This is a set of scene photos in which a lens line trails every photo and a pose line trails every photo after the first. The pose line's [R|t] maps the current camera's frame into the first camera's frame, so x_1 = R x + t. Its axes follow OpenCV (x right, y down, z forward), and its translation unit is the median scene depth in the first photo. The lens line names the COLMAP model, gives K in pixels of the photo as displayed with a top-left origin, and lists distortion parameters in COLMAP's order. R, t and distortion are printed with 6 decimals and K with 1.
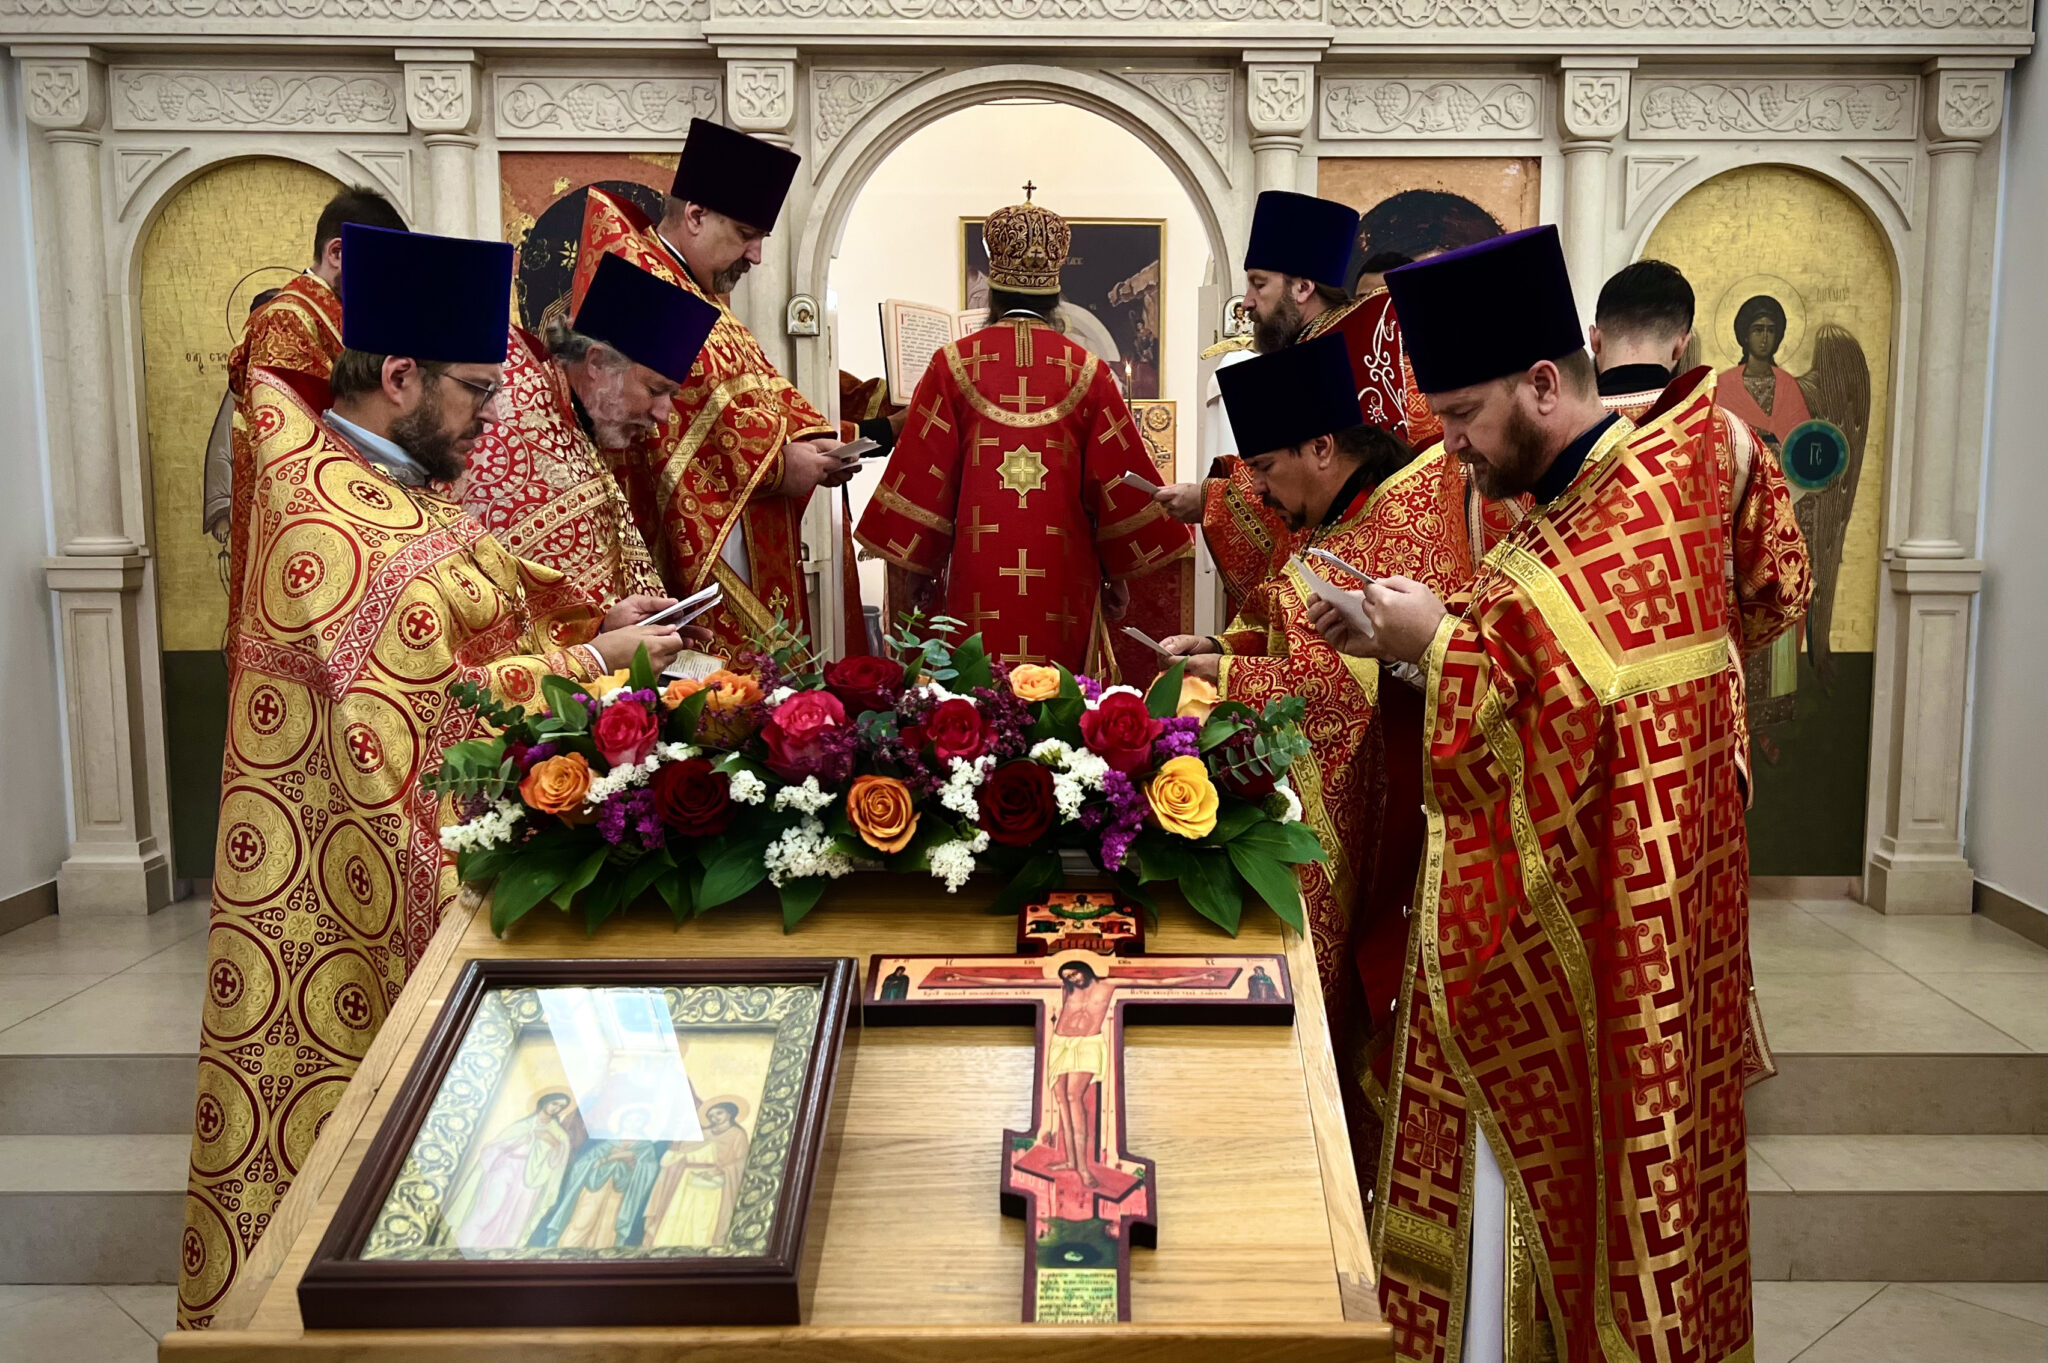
lens RADIAL K [[1818.5, 0, 1127.3], [0, 1818.5, 690.7], [0, 0, 1]] dist [0.020543, -0.010484]
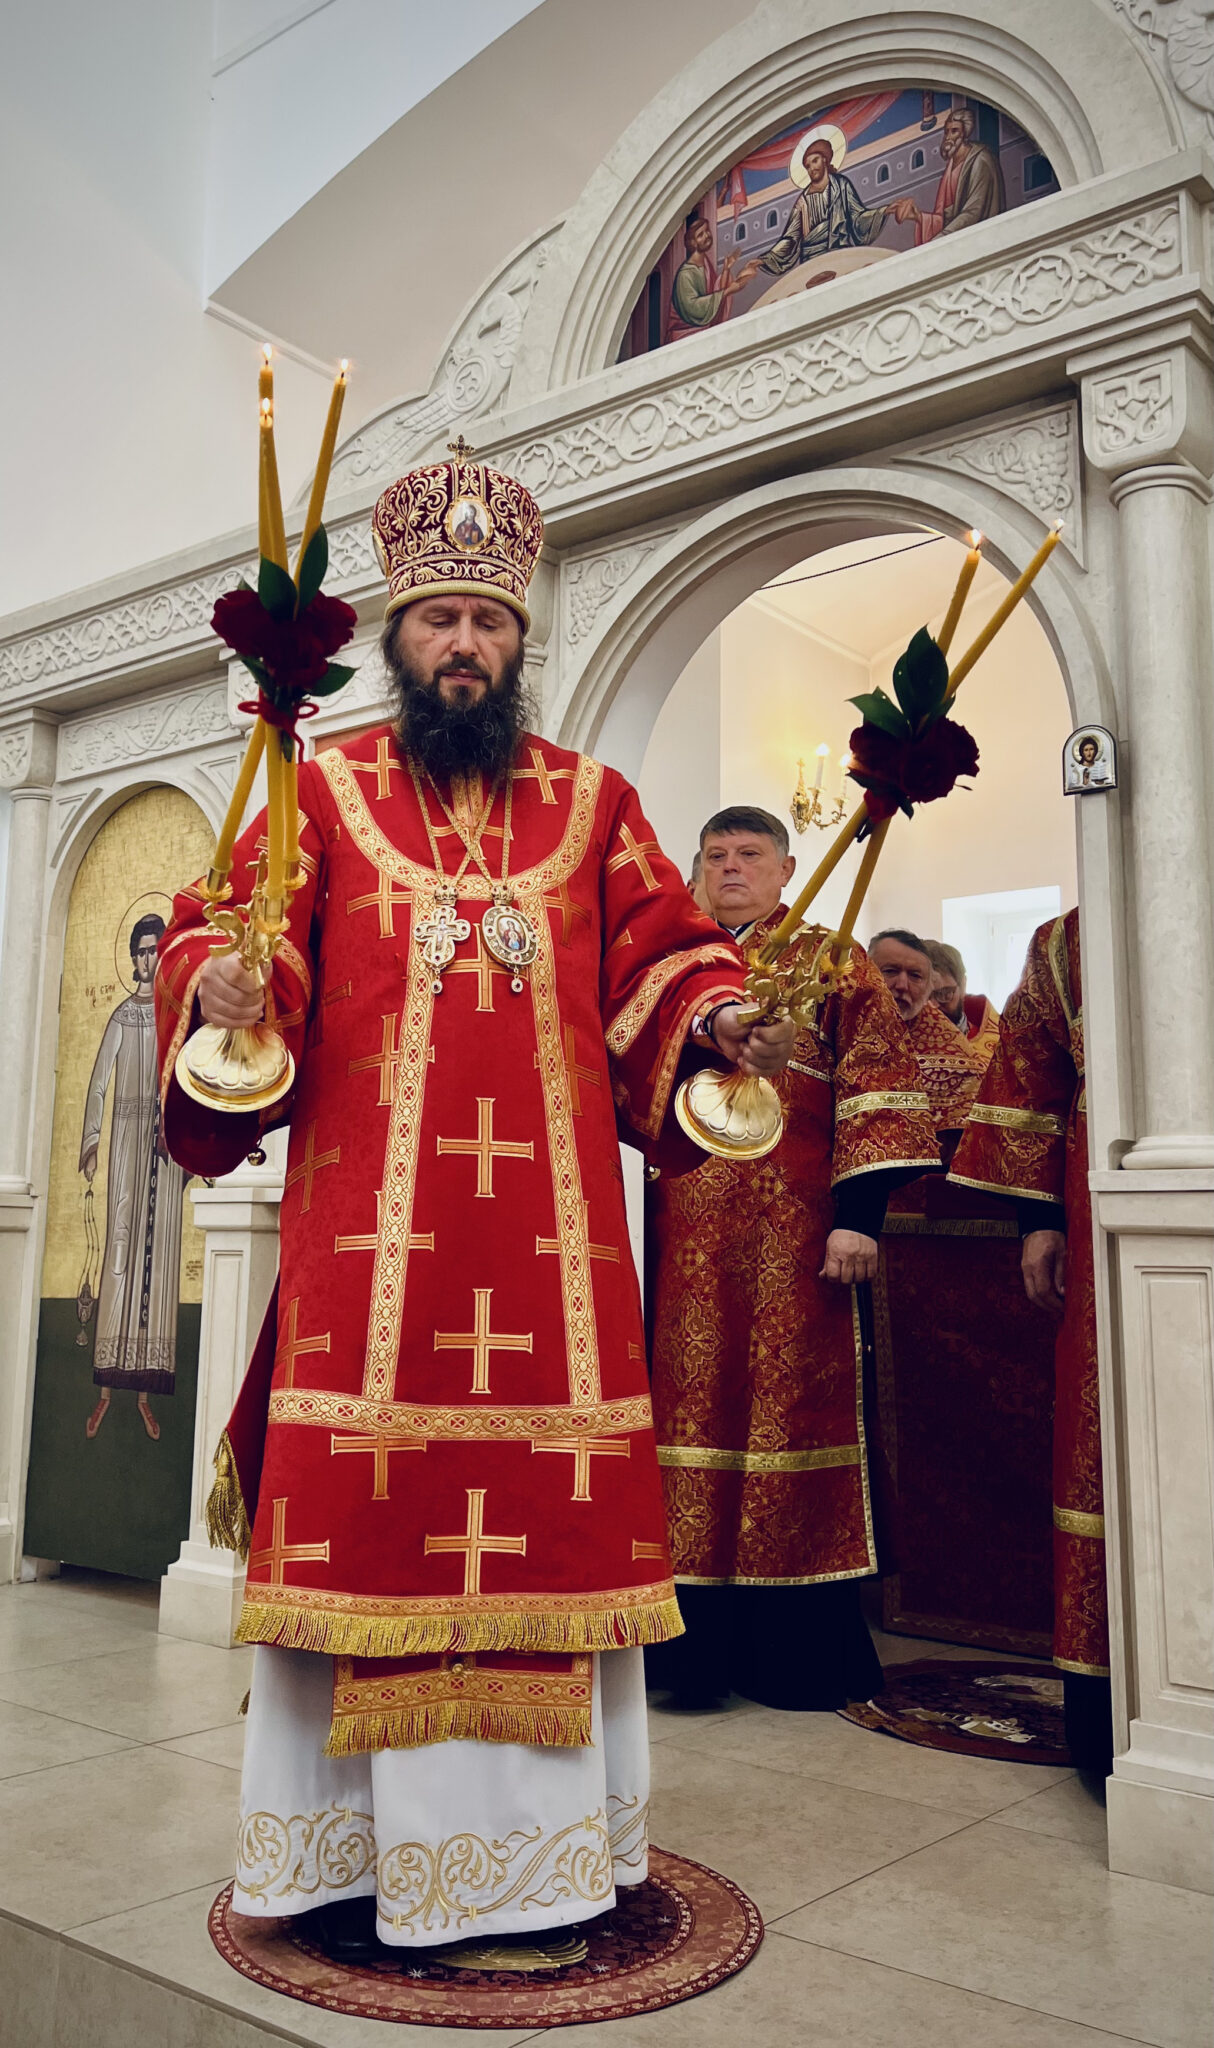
lens RADIAL K [[1798.1, 0, 521.4], [0, 1798.1, 939.0], [0, 0, 1]] dist [0.067528, -0.098740]
pose [[0.745970, -0.109944, -0.656842, 0.310368], [-0.093783, 0.959109, -0.267046, 0.028392], [0.659343, 0.260809, 0.705156, 0.474944]]
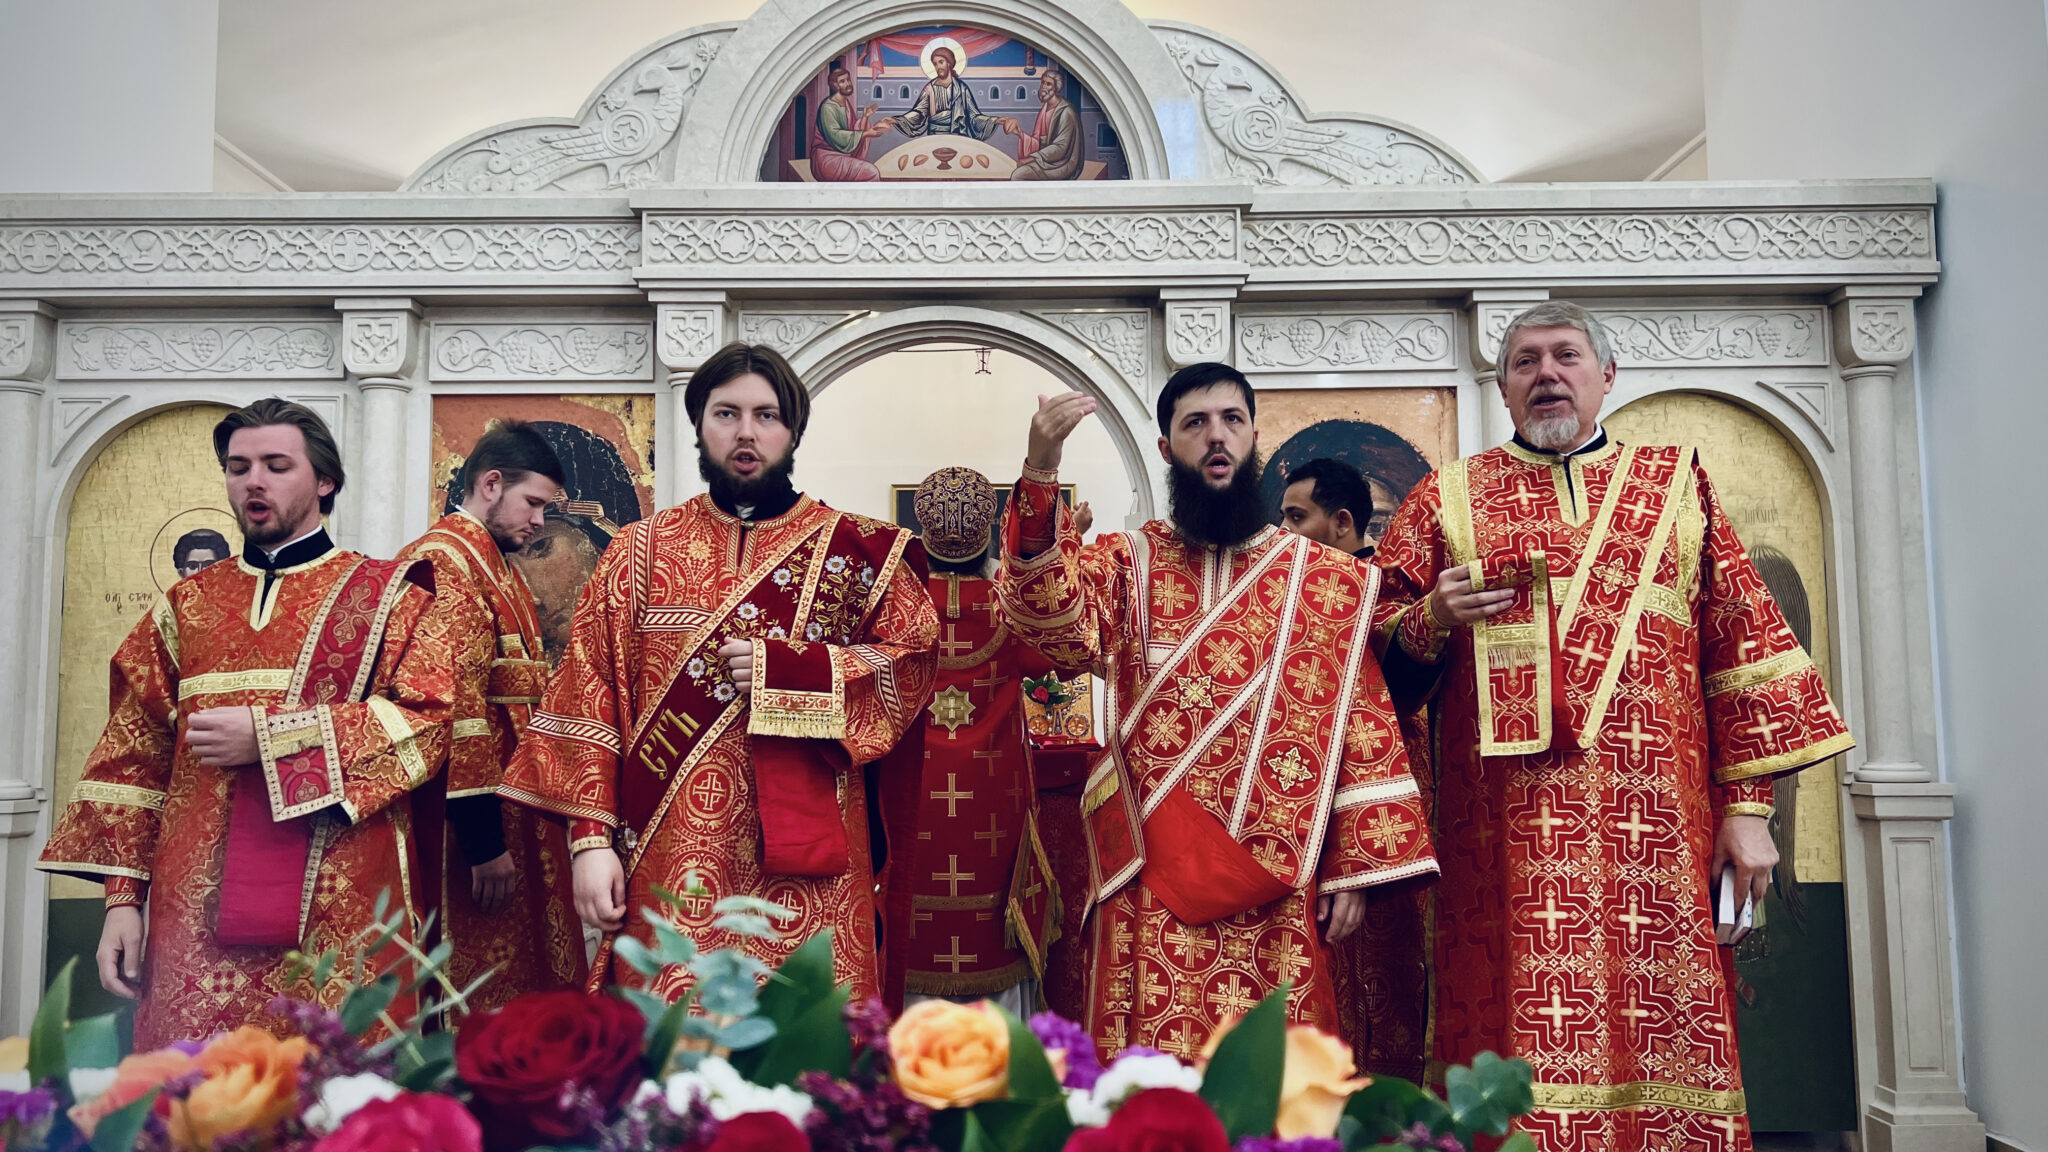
lens RADIAL K [[1544.2, 0, 1014.5], [0, 1544.2, 578.0], [0, 0, 1]] dist [0.048913, -0.052087]
pose [[0.999829, -0.012370, -0.013715, -0.008543], [0.009231, 0.977863, -0.209044, -0.011064], [0.015997, 0.208882, 0.977810, 0.180447]]
